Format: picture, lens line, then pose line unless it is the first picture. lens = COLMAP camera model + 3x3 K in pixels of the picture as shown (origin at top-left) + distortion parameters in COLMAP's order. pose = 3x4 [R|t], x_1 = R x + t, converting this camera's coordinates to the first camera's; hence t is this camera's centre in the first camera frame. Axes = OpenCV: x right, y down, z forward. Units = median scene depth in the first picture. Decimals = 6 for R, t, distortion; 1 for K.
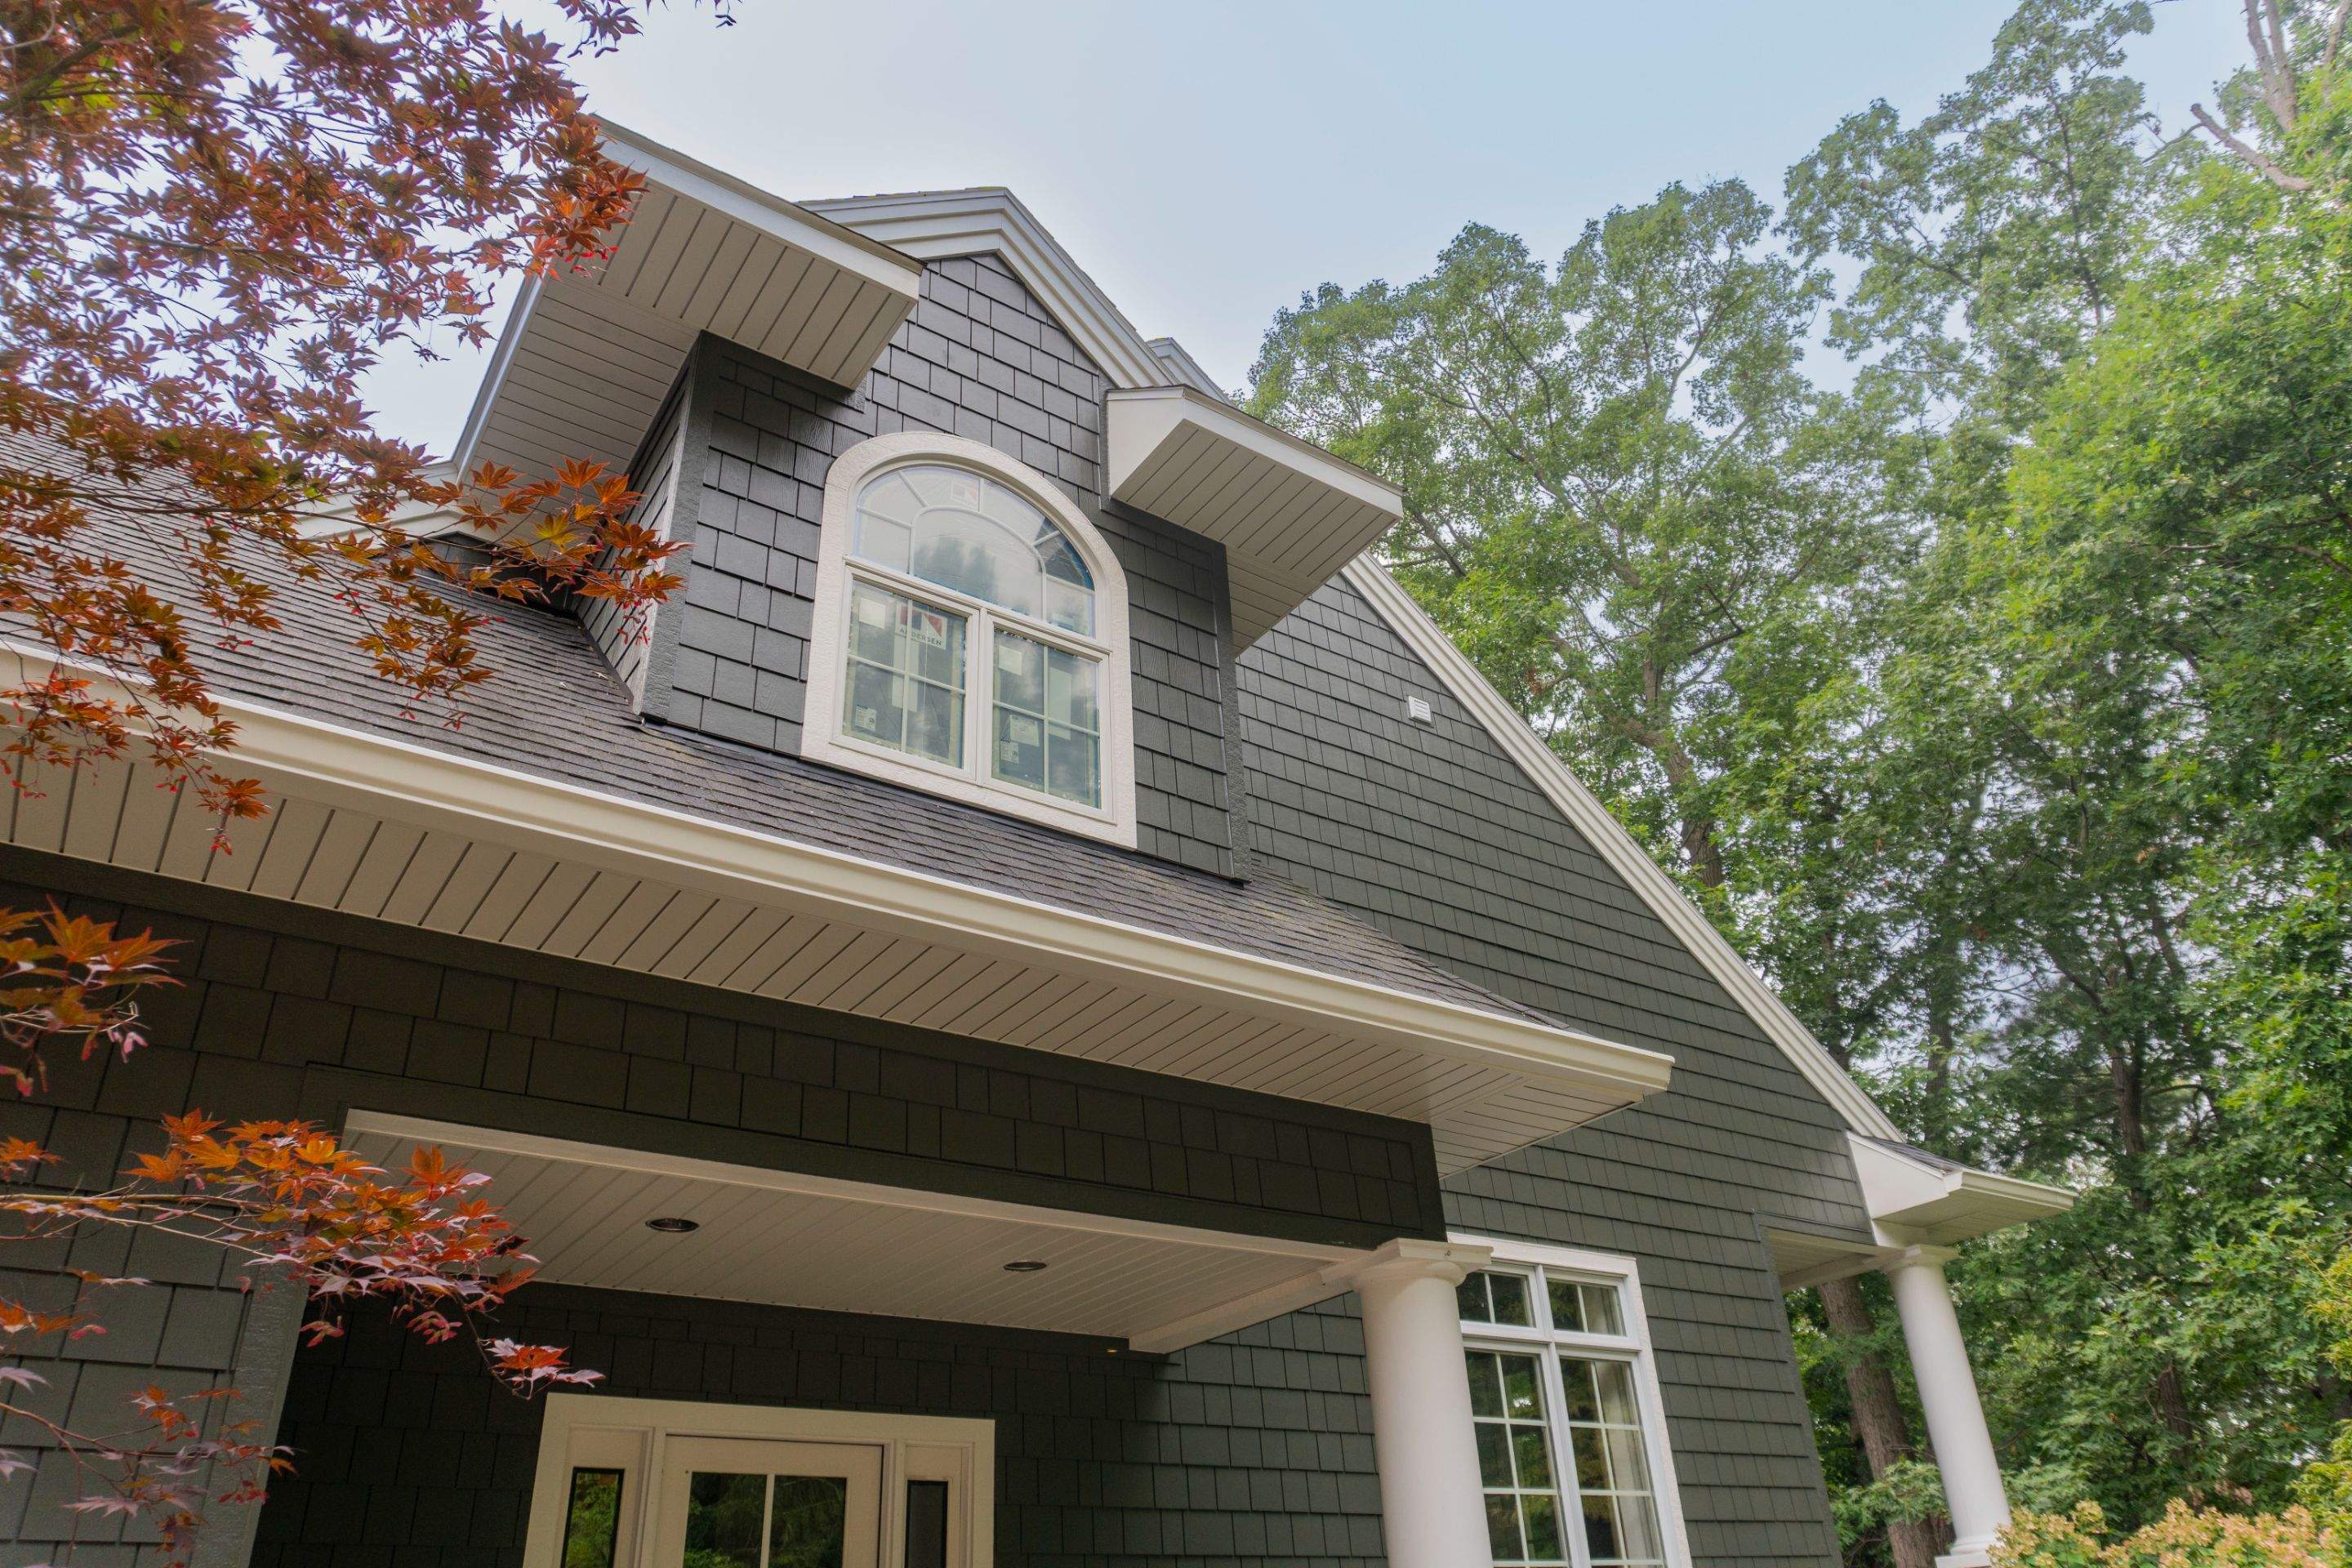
lens RADIAL K [[1561.9, 0, 1176.0], [0, 1561.9, 784.0], [0, 0, 1]] dist [-0.008890, -0.032159]
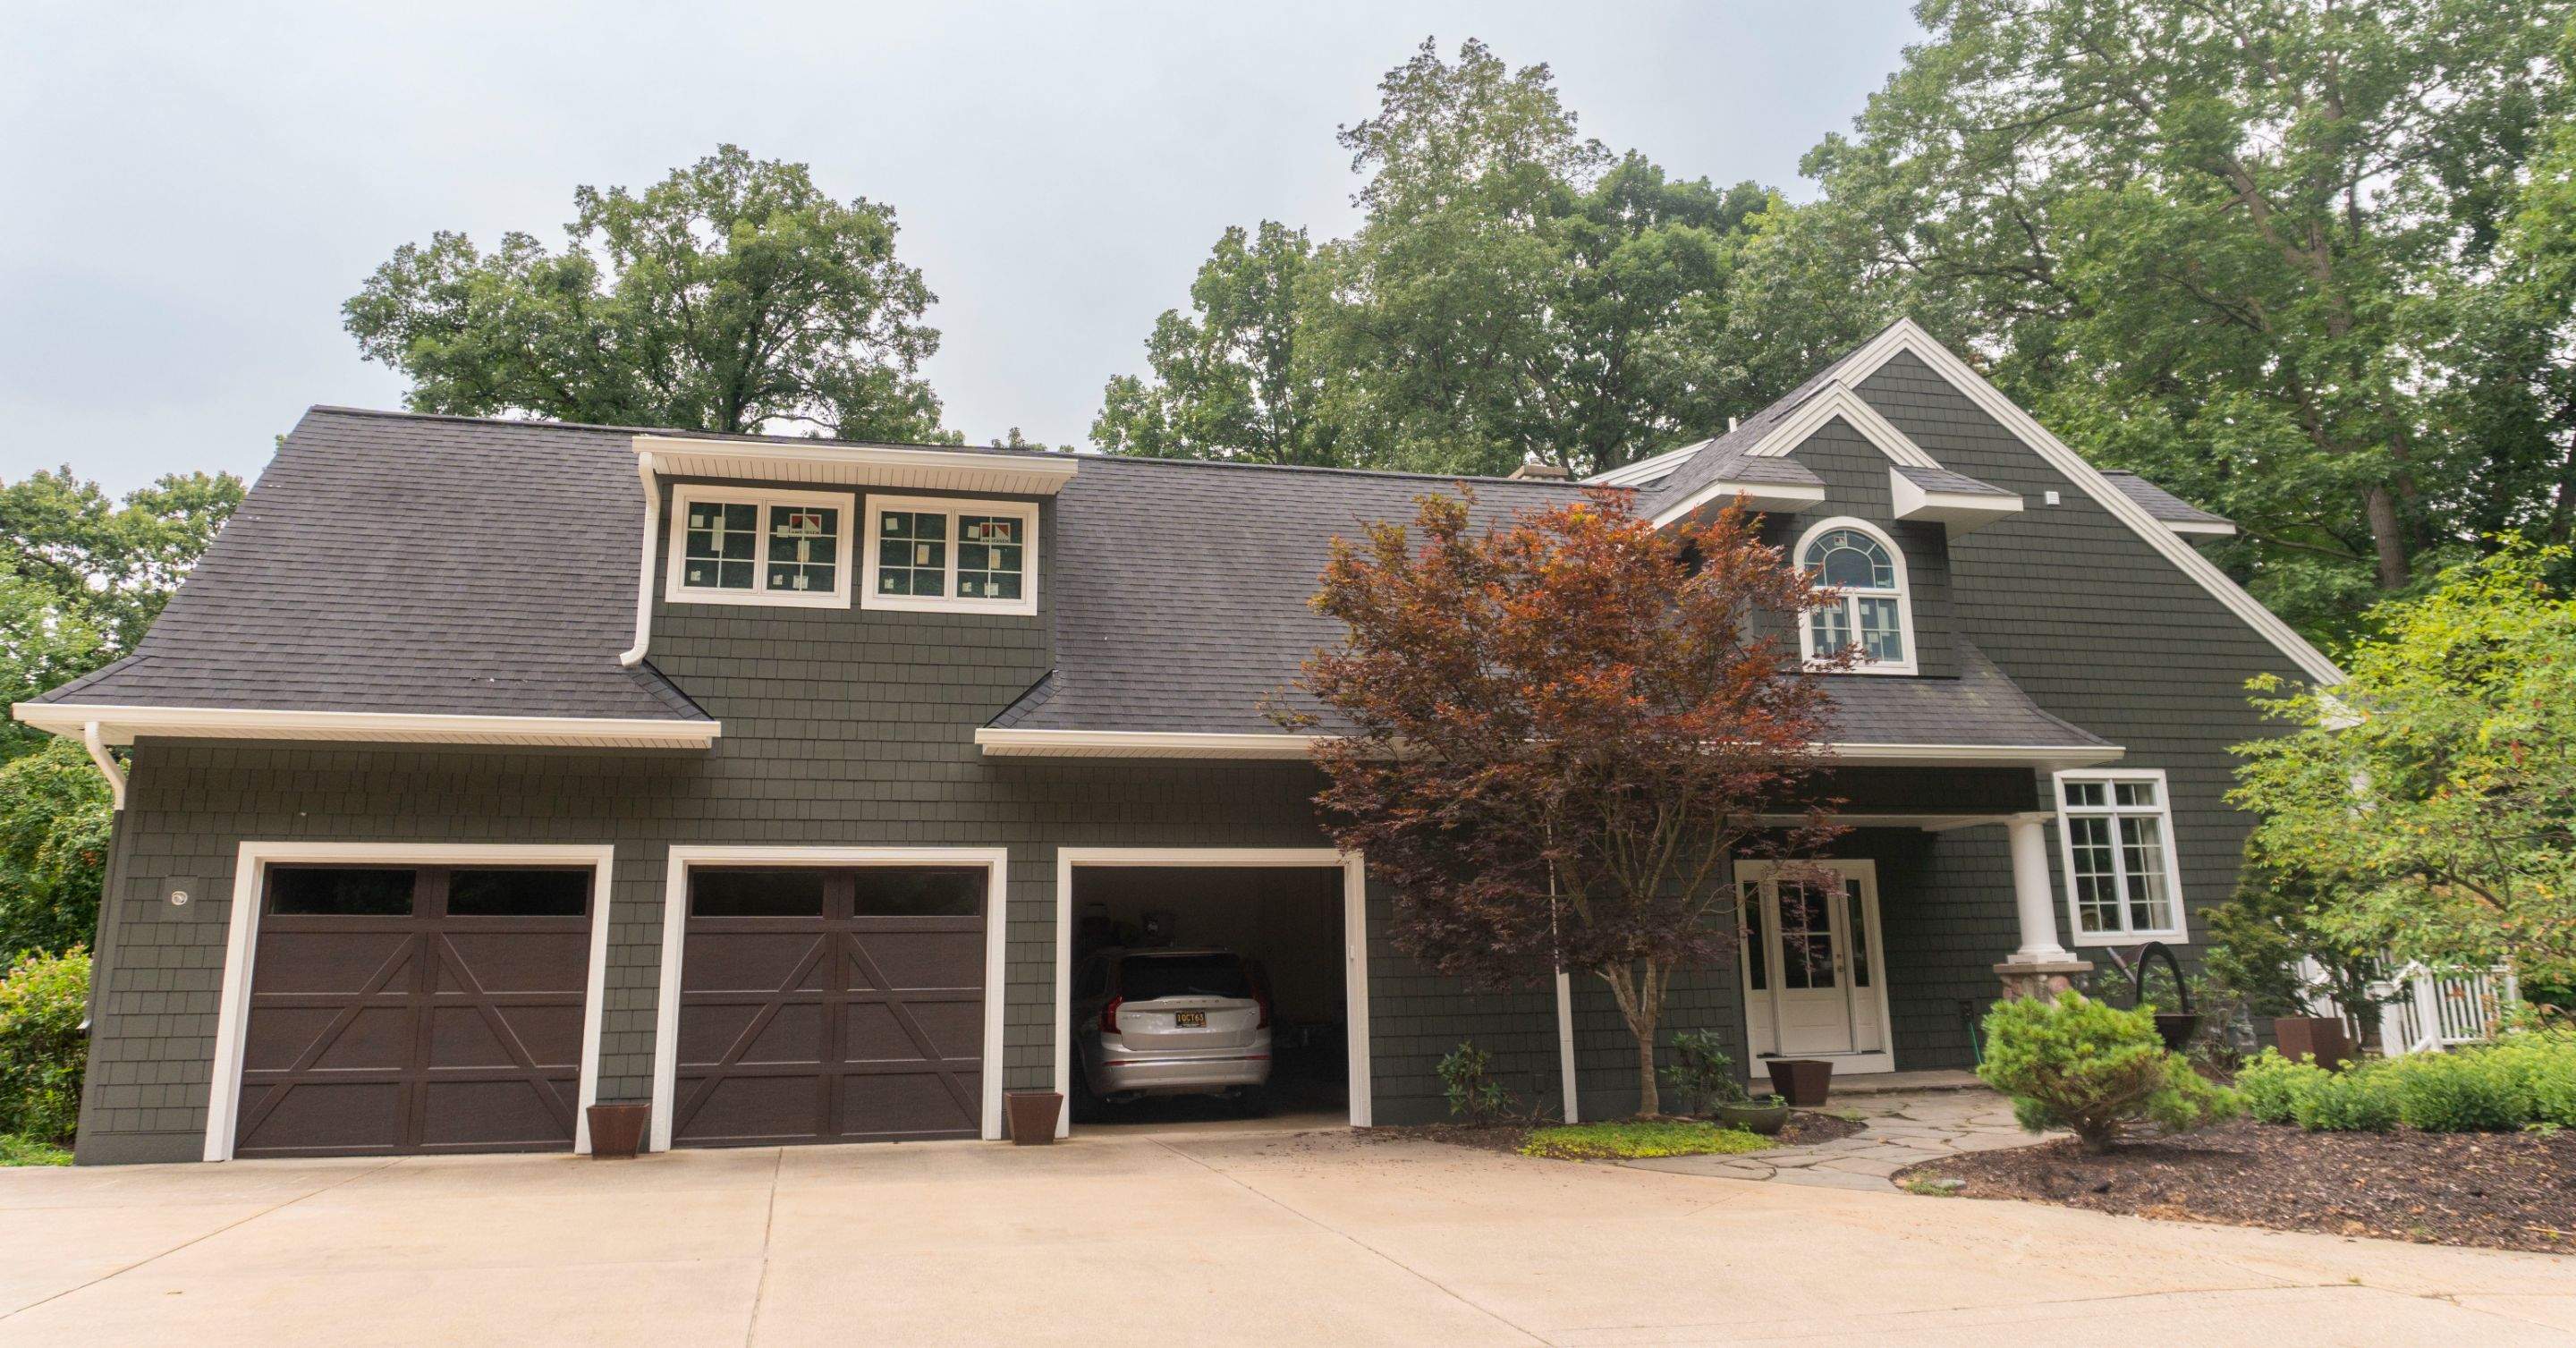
lens RADIAL K [[1730.4, 0, 1292.2], [0, 1730.4, 580.0], [0, 0, 1]] dist [-0.006610, -0.001821]
pose [[0.941758, -0.057342, -0.331366, -0.032265], [0.156555, 0.946826, 0.281091, -0.833761], [0.297628, -0.316597, 0.900658, -1.473889]]
